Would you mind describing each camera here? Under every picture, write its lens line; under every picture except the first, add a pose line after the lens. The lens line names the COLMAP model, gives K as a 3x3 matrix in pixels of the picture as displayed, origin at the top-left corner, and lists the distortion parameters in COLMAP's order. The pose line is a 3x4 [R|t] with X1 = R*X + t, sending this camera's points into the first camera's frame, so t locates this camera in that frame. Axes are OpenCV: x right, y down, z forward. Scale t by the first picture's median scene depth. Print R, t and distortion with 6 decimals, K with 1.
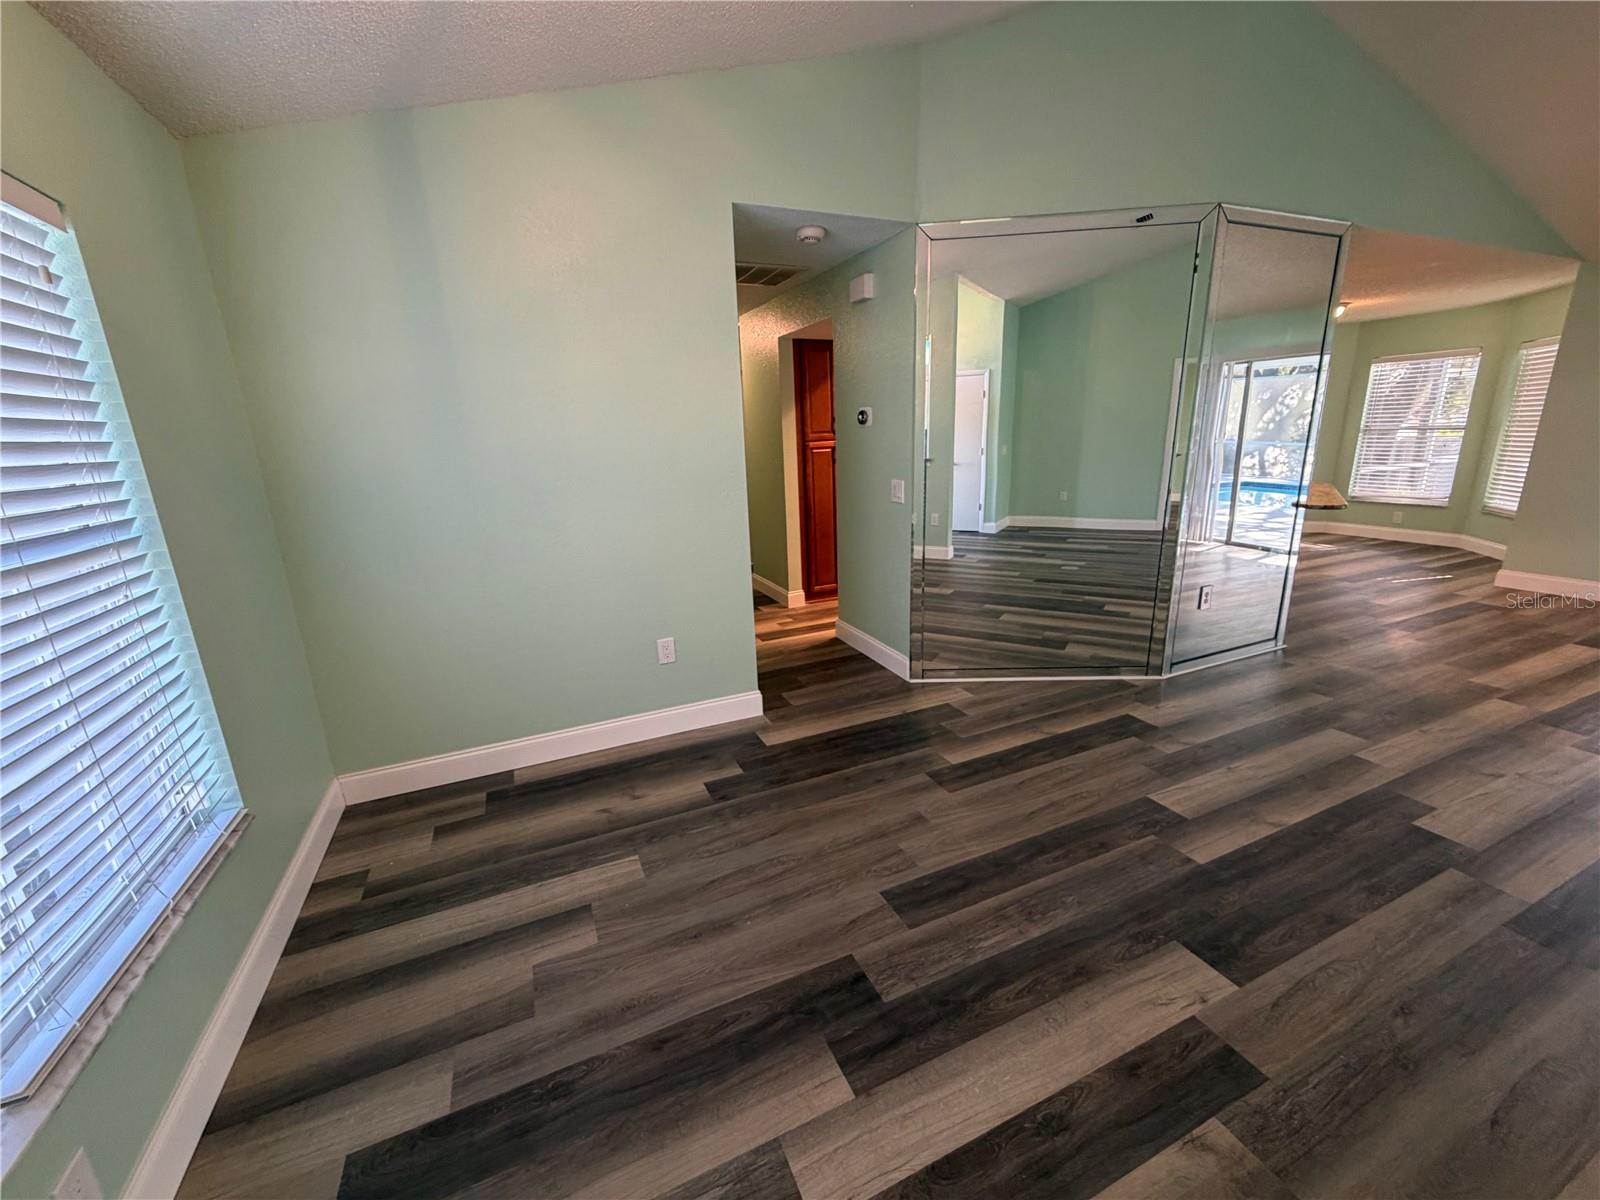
lens RADIAL K [[639.6, 0, 795.0], [0, 639.6, 600.0], [0, 0, 1]] dist [0.001271, -0.000039]
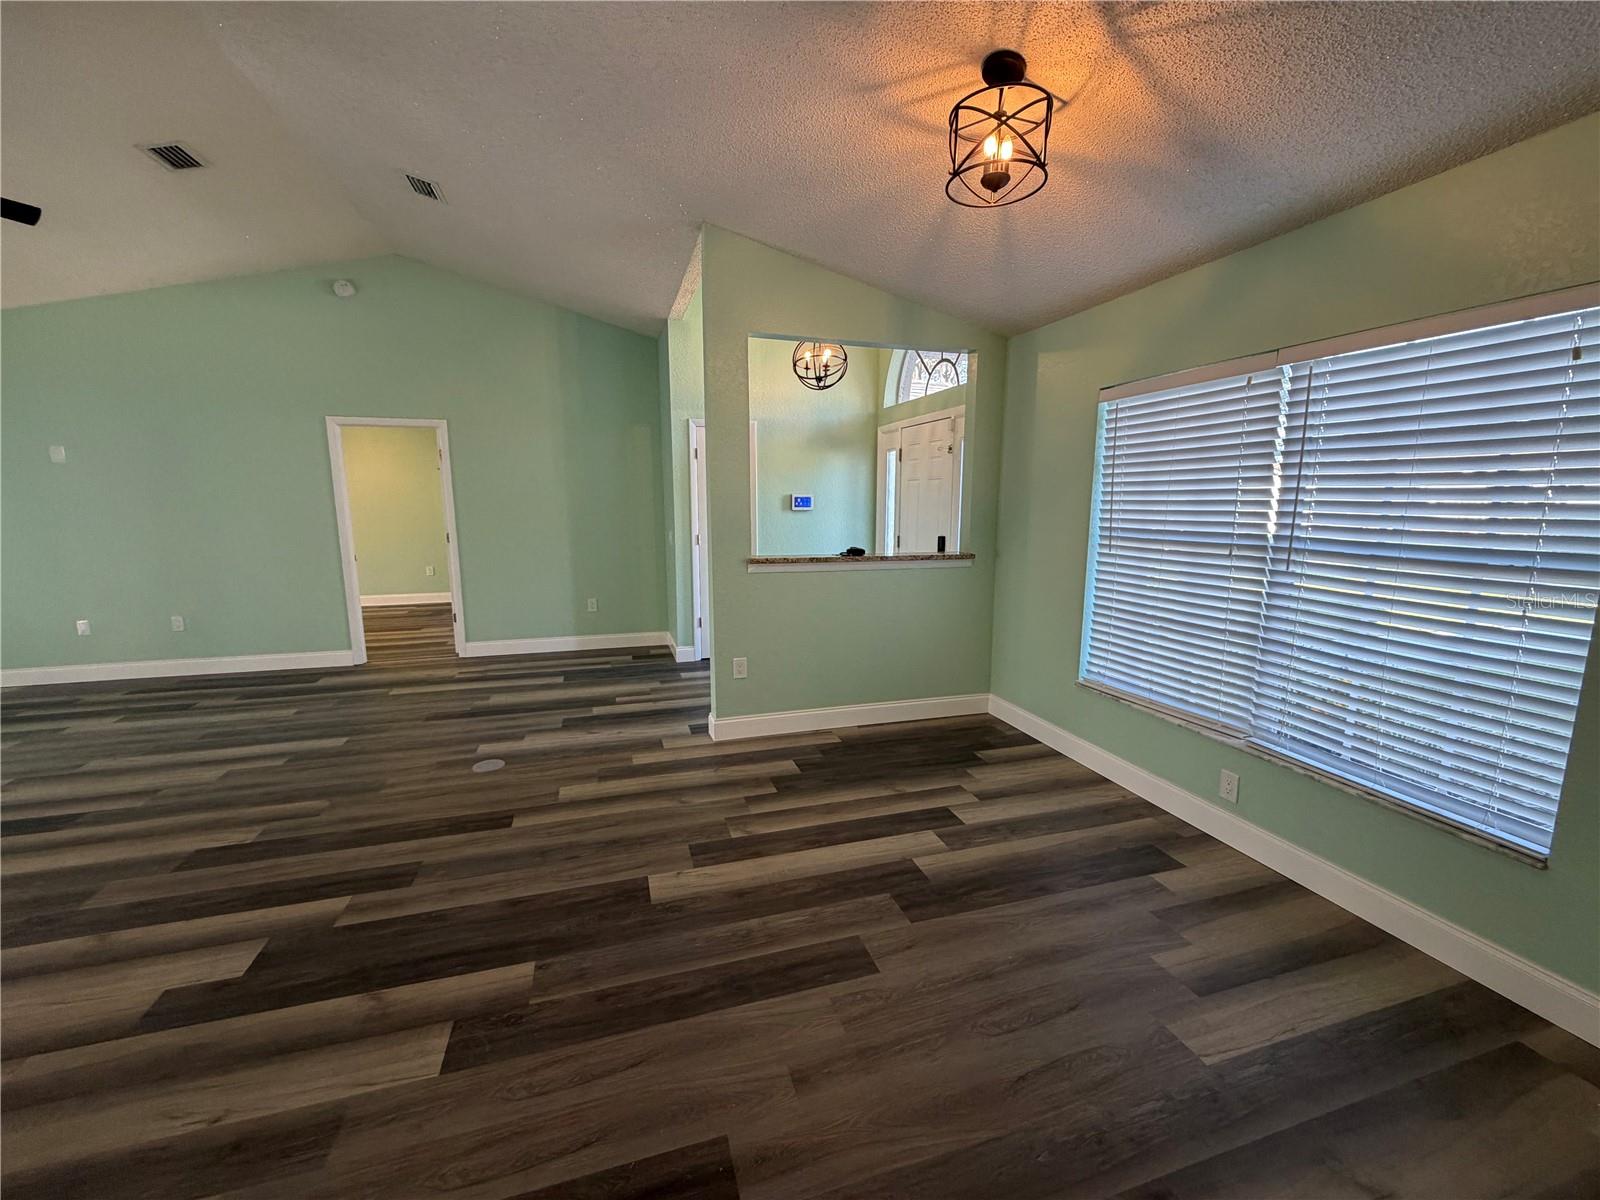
lens RADIAL K [[639.6, 0, 795.0], [0, 639.6, 600.0], [0, 0, 1]] dist [0.001271, -0.000039]
pose [[-0.992601, 0.016732, 0.120264, 0.139196], [0.063004, 0.917663, 0.392334, -0.456067], [-0.103798, 0.397008, -0.911927, 1.729030]]
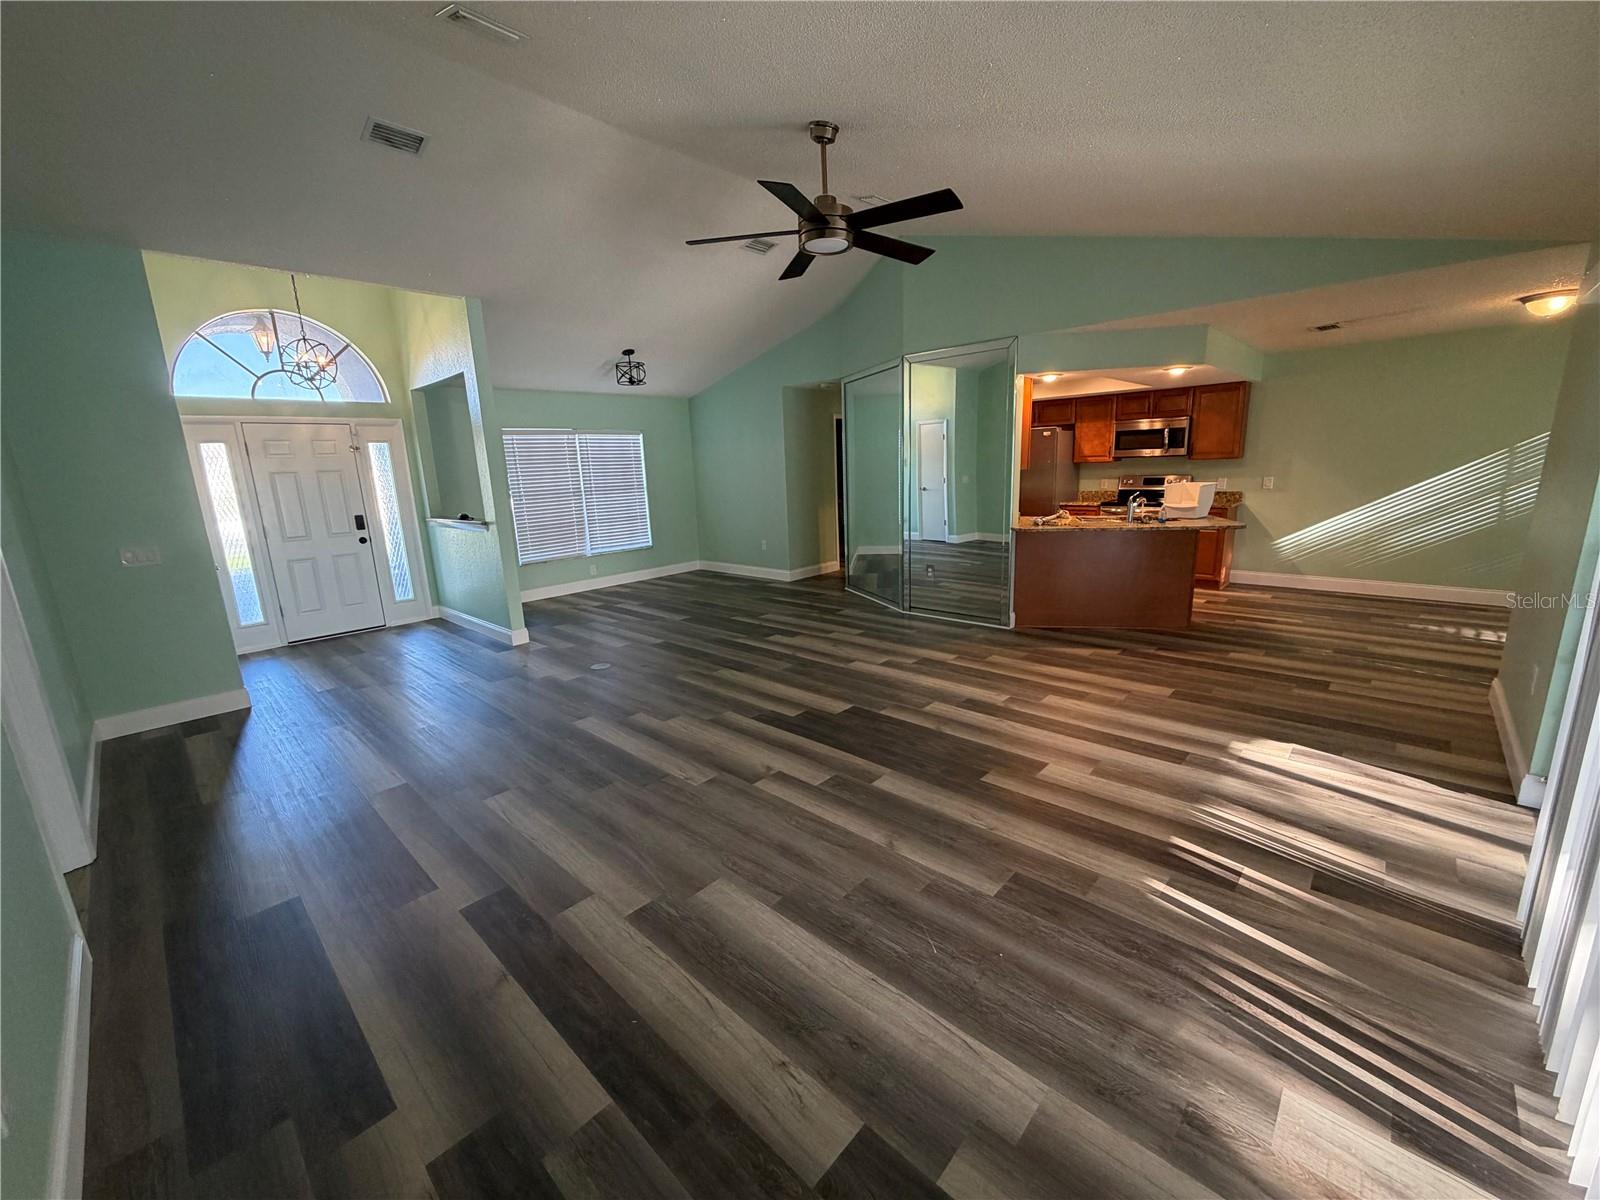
lens RADIAL K [[639.6, 0, 795.0], [0, 639.6, 600.0], [0, 0, 1]] dist [0.001271, -0.000039]
pose [[0.392650, 0.216058, -0.893949, 3.742387], [-0.214483, 0.966723, 0.139439, -0.177420], [0.894328, 0.136986, 0.425925, -0.051687]]
